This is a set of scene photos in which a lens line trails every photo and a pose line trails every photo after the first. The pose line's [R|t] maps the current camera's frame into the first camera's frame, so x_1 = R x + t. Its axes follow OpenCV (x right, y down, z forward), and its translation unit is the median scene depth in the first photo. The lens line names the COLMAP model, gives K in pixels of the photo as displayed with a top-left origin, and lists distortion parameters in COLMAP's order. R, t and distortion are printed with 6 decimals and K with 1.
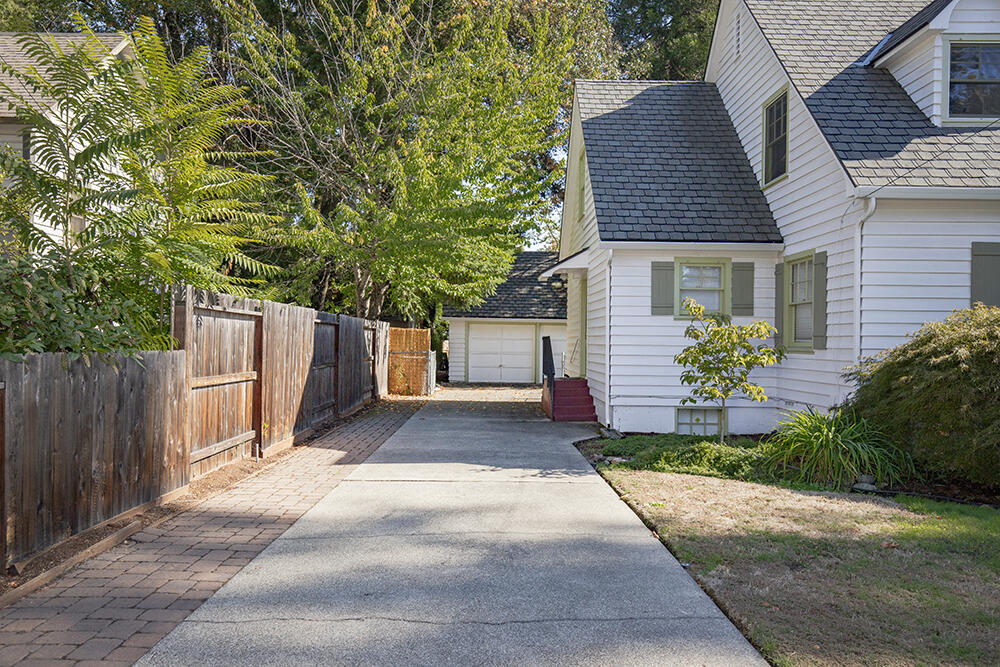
lens RADIAL K [[755.7, 0, 498.8], [0, 755.7, 336.1], [0, 0, 1]] dist [0.015359, 0.000767]
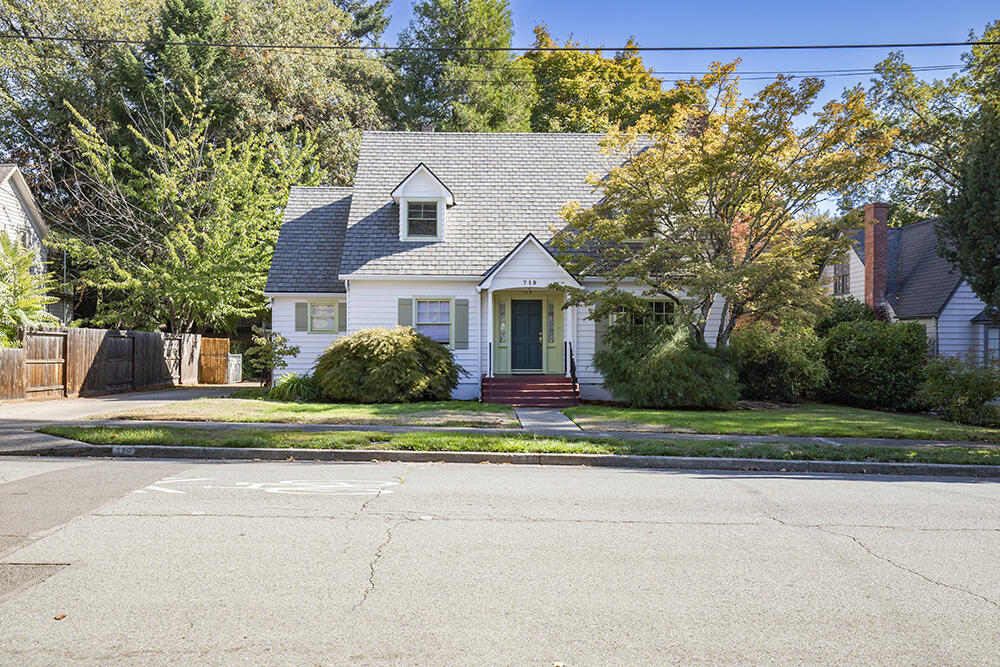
lens RADIAL K [[916.8, 0, 495.6], [0, 916.8, 334.5], [0, 0, 1]] dist [0.032668, 0.000000]
pose [[0.999951, -0.005749, -0.008095, 0.713397], [0.005660, 0.999924, -0.010947, 0.007576], [0.008158, 0.010900, 0.999907, -1.256782]]
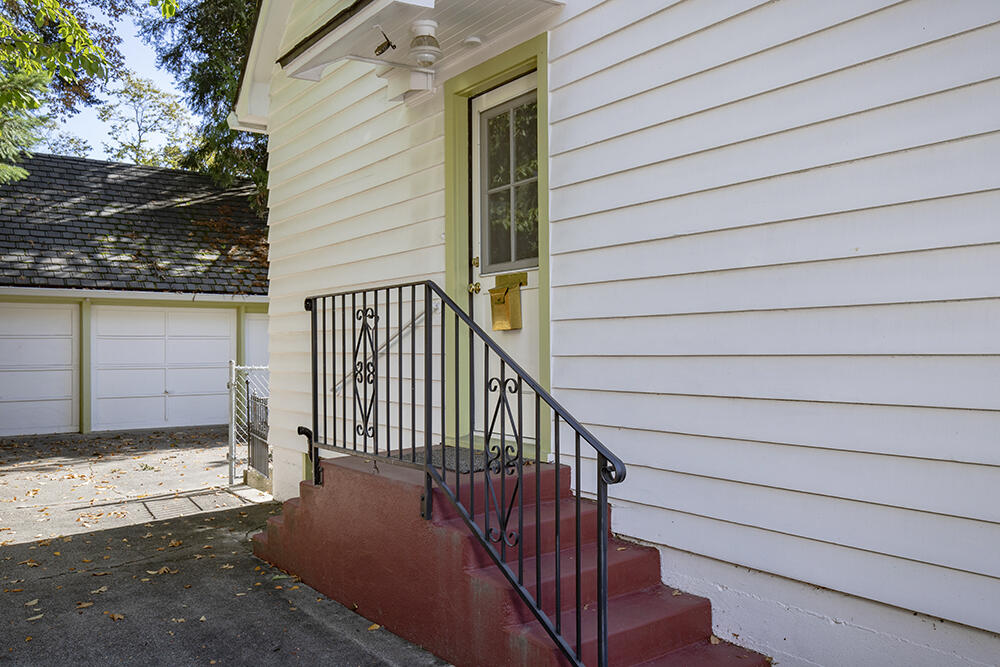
lens RADIAL K [[834.2, 0, 498.8], [0, 834.2, 338.9], [0, 0, 1]] dist [0.013112, 0.006084]
pose [[0.823372, -0.010975, 0.567396, -0.063017], [0.012834, 0.999917, 0.000717, 0.019815], [-0.567357, 0.006691, 0.823445, 0.975168]]
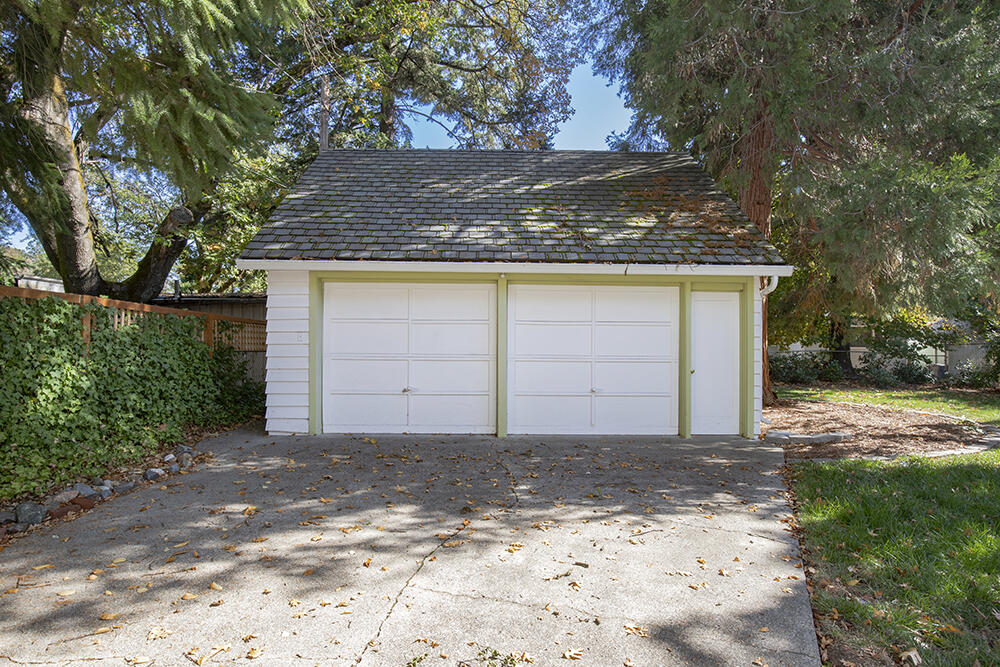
lens RADIAL K [[517.7, 0, 500.0], [0, 517.7, 336.2], [0, 0, 1]] dist [0.000102, 0.000026]
pose [[0.999802, -0.006701, 0.018719, 0.100369], [0.006803, 0.999962, -0.005403, 0.029812], [-0.018682, 0.005529, 0.999810, 1.614815]]
